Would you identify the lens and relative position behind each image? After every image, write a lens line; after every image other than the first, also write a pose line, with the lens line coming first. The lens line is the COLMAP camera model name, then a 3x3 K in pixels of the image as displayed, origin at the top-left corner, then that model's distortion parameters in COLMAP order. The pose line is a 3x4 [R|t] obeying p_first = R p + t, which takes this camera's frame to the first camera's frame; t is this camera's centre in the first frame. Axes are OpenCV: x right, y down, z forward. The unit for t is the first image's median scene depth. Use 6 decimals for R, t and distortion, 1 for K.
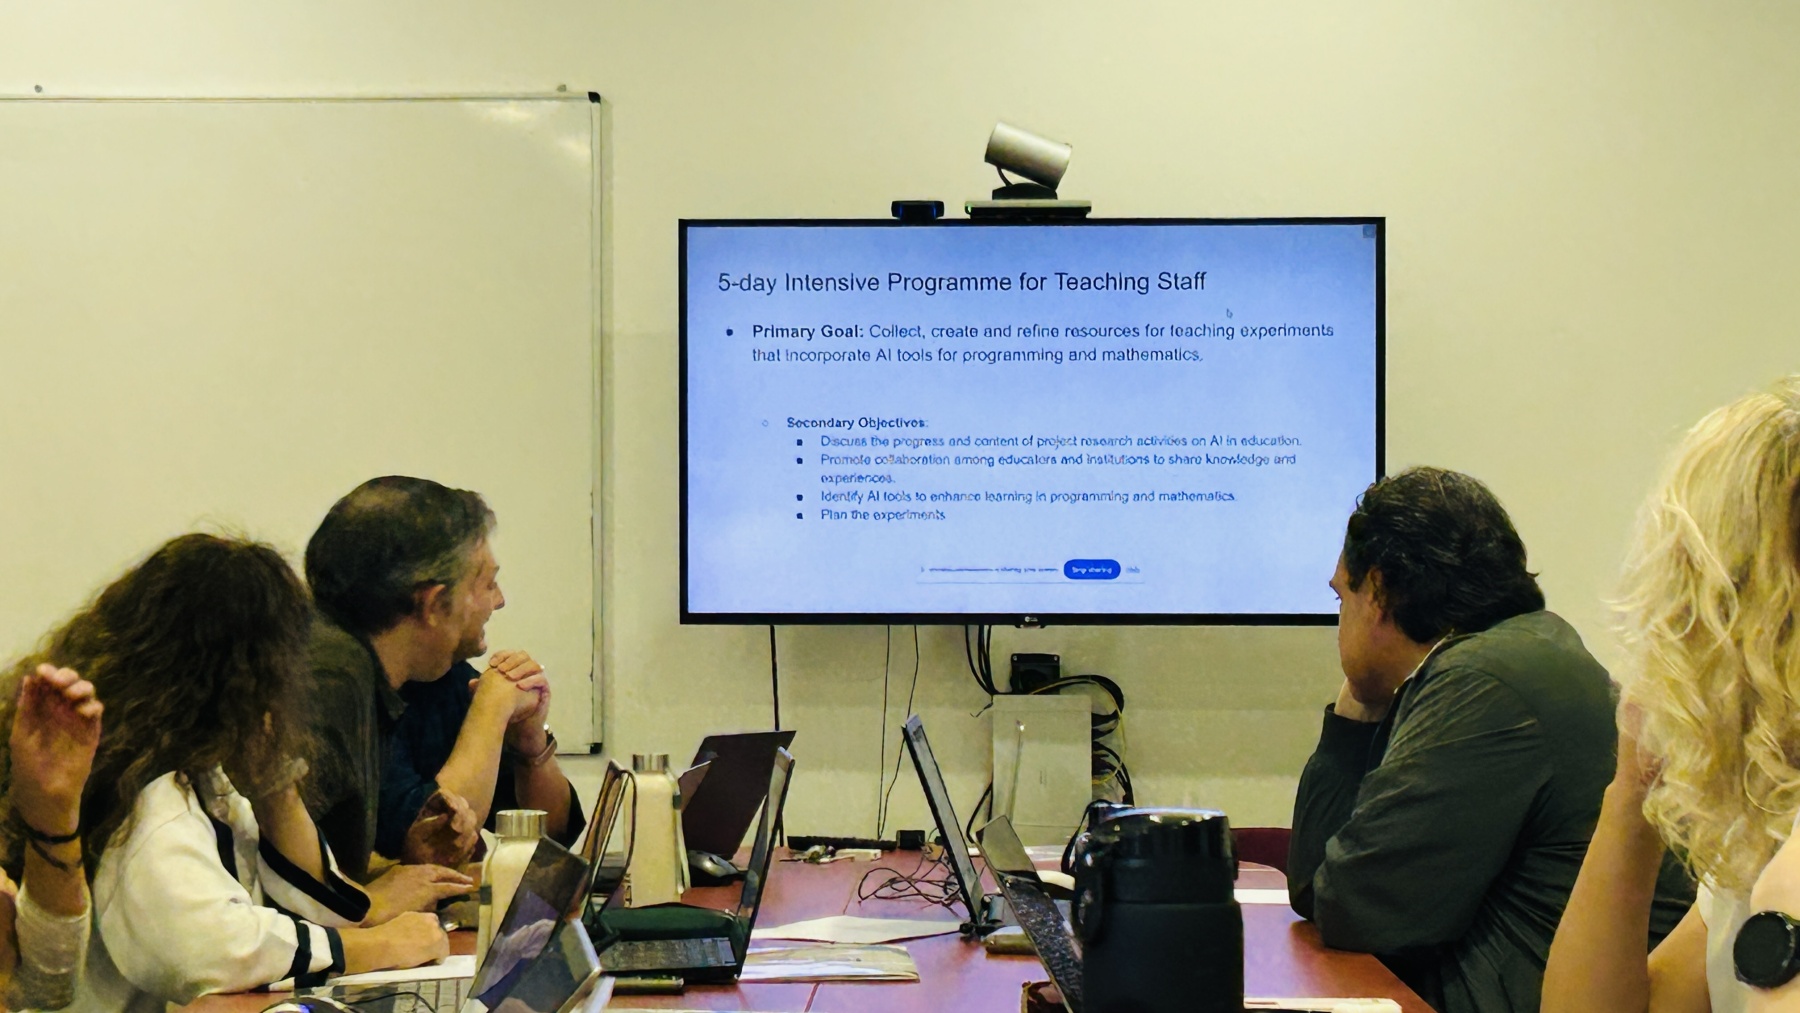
lens RADIAL K [[3911.2, 0, 900.0], [0, 3911.2, 506.5], [0, 0, 1]] dist [0.048764, 0.183216]
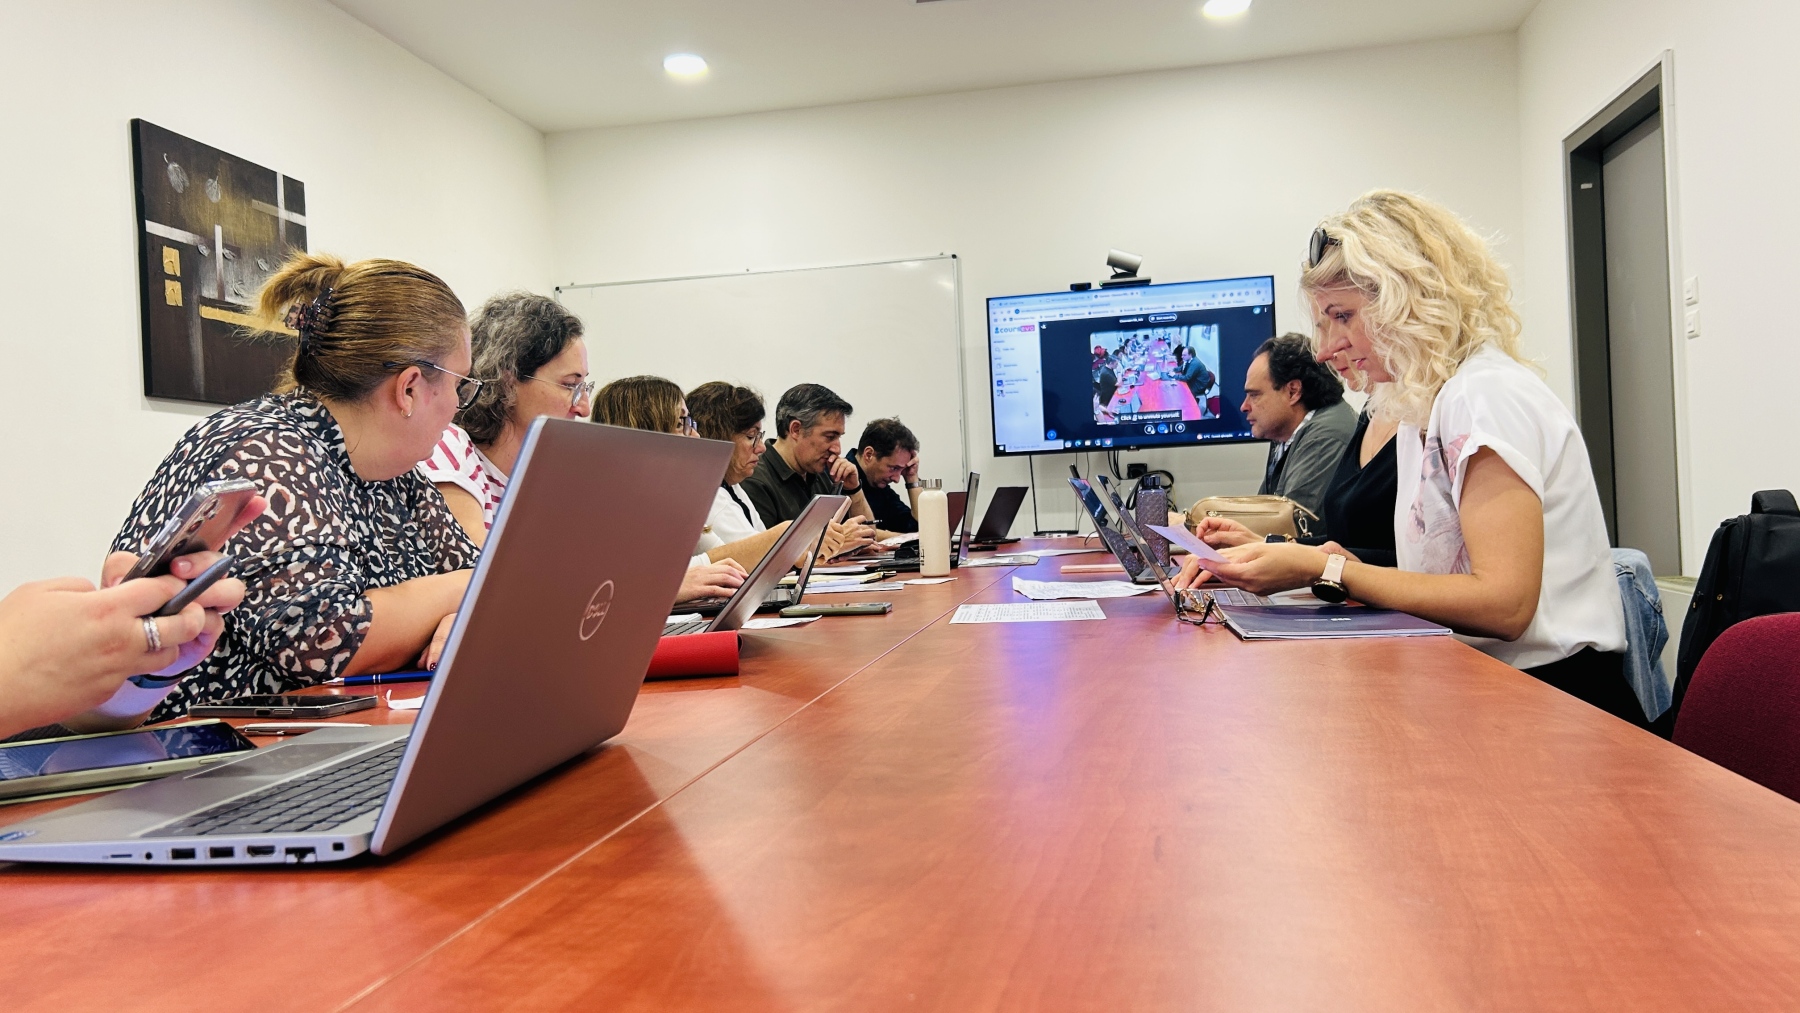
lens RADIAL K [[1354.4, 0, 872.3], [0, 1354.4, 508.3], [0, 0, 1]] dist [0.013364, -0.003179]
pose [[0.982480, -0.040506, -0.181911, 0.025469], [0.045307, 0.998724, 0.022311, 0.040904], [0.180775, -0.030162, 0.983062, 0.117480]]
